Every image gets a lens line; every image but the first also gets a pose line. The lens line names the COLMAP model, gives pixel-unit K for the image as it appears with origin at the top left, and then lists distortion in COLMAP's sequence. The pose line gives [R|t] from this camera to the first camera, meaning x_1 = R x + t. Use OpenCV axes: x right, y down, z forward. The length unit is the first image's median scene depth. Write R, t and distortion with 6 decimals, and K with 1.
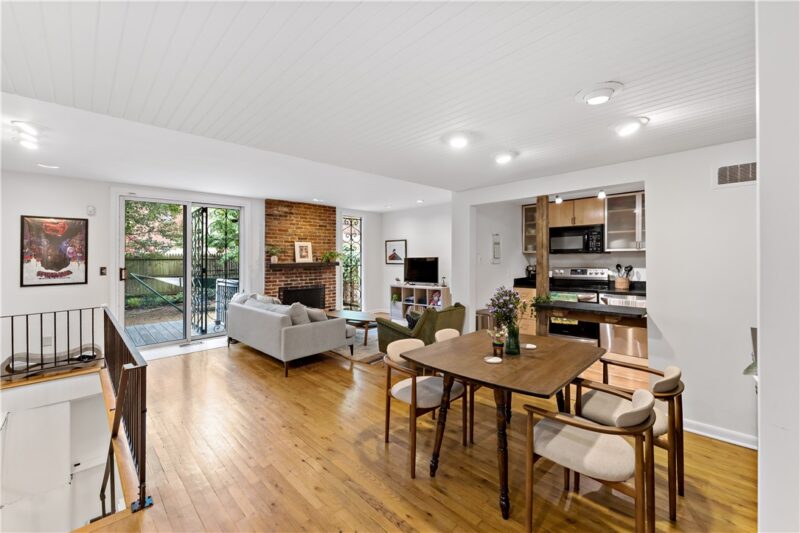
lens RADIAL K [[316.5, 0, 418.3], [0, 316.5, 254.2], [0, 0, 1]] dist [0.000655, 0.000036]
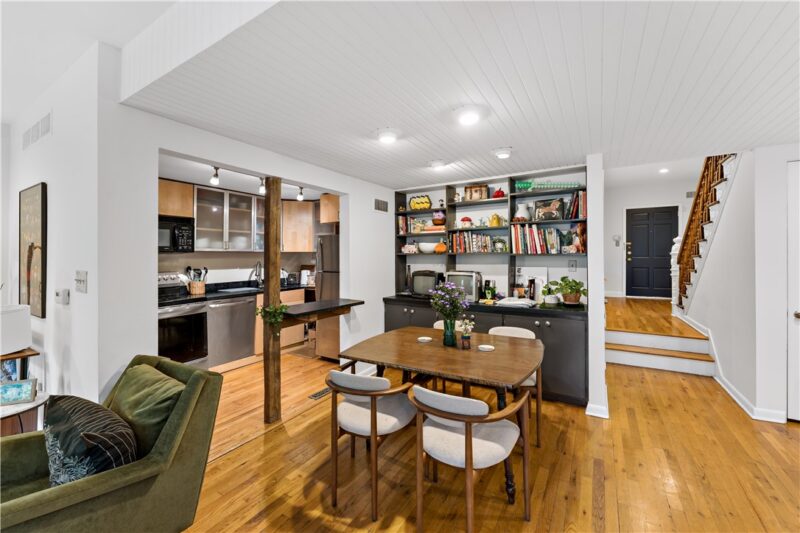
lens RADIAL K [[324.5, 0, 382.6], [0, 324.5, 262.4], [0, 0, 1]] dist [0.001064, 0.000137]
pose [[-0.145889, -0.005024, 0.989288, -0.246473], [-0.002779, 0.999985, 0.004668, 0.011925], [-0.989297, -0.002068, -0.145901, 0.472374]]
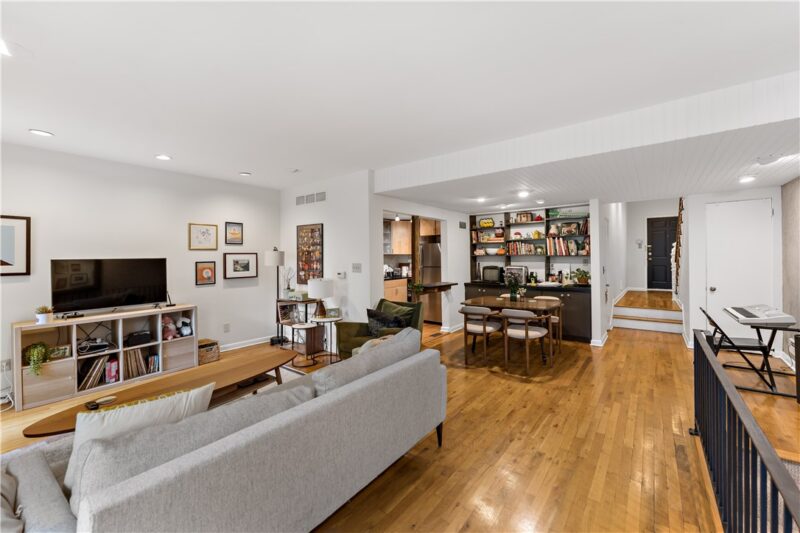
lens RADIAL K [[310.5, 0, 396.2], [0, 310.5, 257.7], [0, 0, 1]] dist [-0.000810, -0.000021]
pose [[-0.054531, 0.012376, 0.998435, -0.593395], [-0.000860, 0.999922, -0.012441, 0.017450], [-0.998512, -0.001537, -0.054516, 0.652262]]
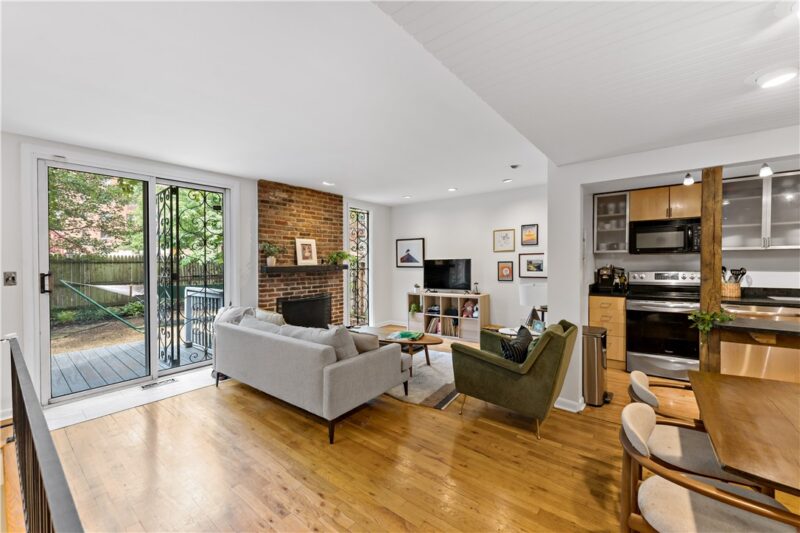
lens RADIAL K [[317.4, 0, 413.3], [0, 317.4, 263.2], [0, 0, 1]] dist [0.000248, 0.000339]
pose [[0.995070, -0.000361, 0.099179, -0.184667], [-0.001256, 0.999867, 0.016245, 0.008631], [-0.099172, -0.016290, 0.994937, 0.206844]]
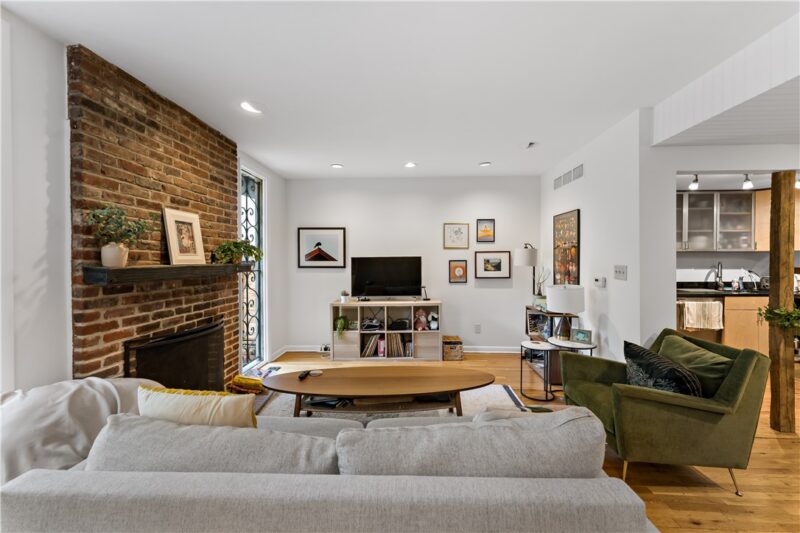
lens RADIAL K [[317.4, 0, 413.3], [0, 317.4, 263.2], [0, 0, 1]] dist [0.000248, 0.000339]
pose [[0.769641, 0.000665, 0.638477, -0.406510], [-0.012571, 0.999821, 0.014112, 0.015899], [-0.638354, -0.018888, 0.769512, 0.545591]]
